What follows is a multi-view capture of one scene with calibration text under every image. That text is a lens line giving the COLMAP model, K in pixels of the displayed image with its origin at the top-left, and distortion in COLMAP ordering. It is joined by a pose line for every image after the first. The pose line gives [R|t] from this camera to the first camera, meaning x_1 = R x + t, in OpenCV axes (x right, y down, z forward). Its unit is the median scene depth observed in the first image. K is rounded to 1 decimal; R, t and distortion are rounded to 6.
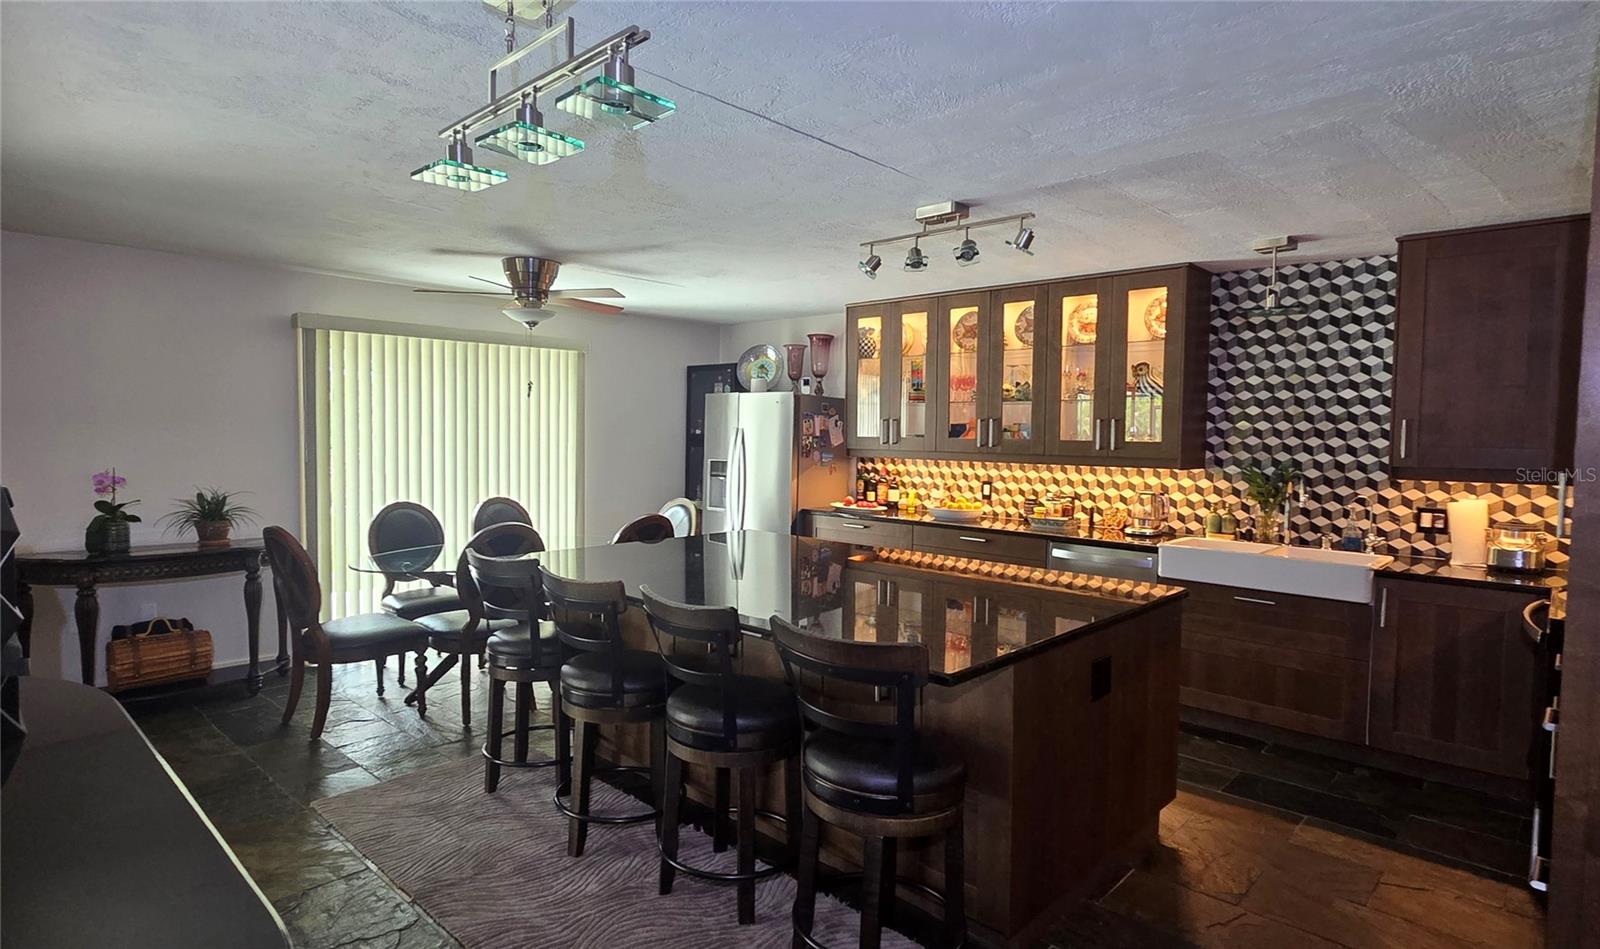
lens RADIAL K [[841.2, 0, 800.0], [0, 841.2, 474.5], [0, 0, 1]] dist [0.000175, 0.000108]
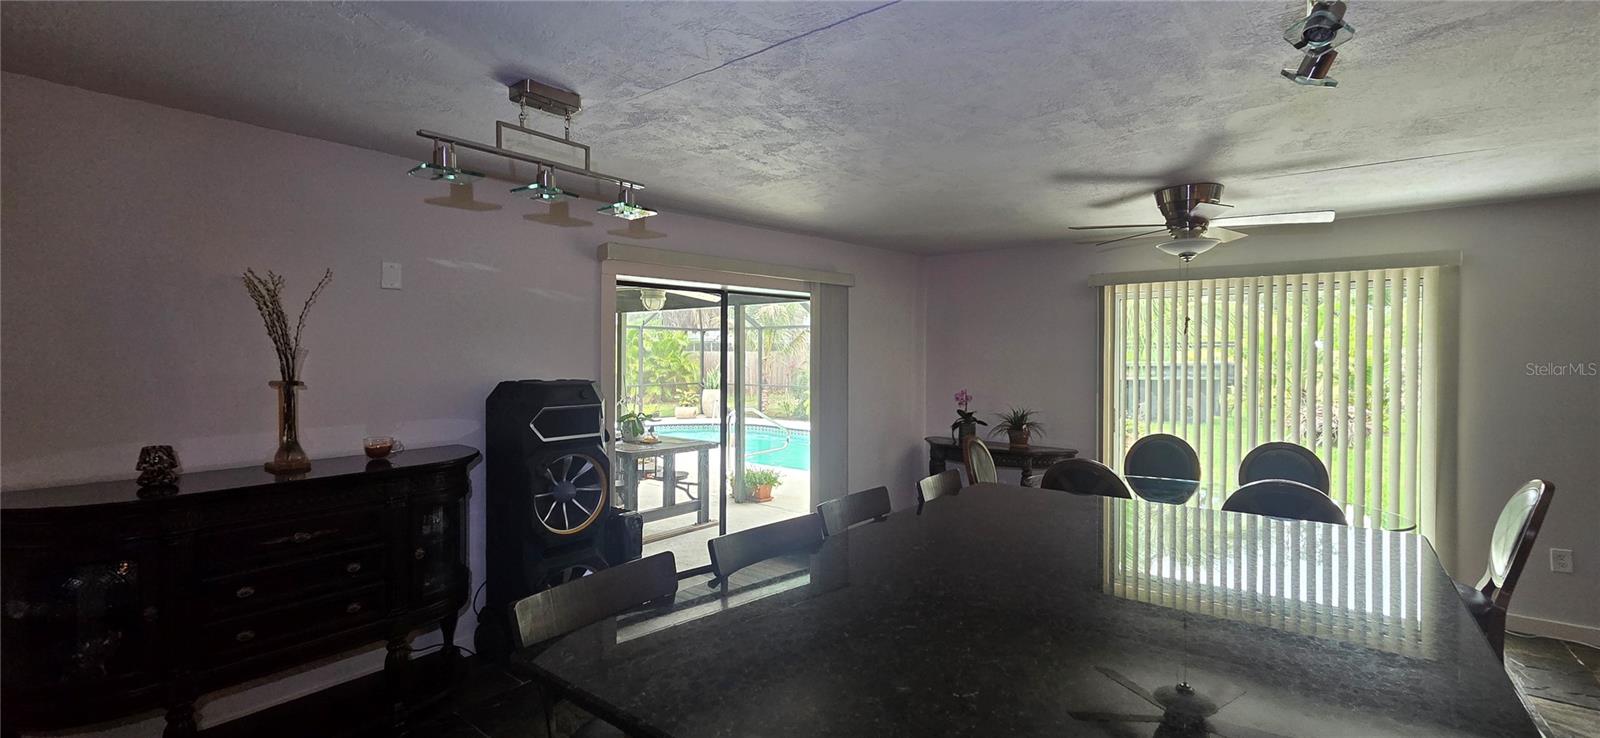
lens RADIAL K [[675.3, 0, 800.0], [0, 675.3, 369.0], [0, 0, 1]] dist [-0.000307, -0.000030]
pose [[0.091898, 0.009579, -0.995722, 0.390945], [-0.057930, 0.998312, 0.004257, -0.030914], [0.994082, 0.057291, 0.092297, 0.508373]]
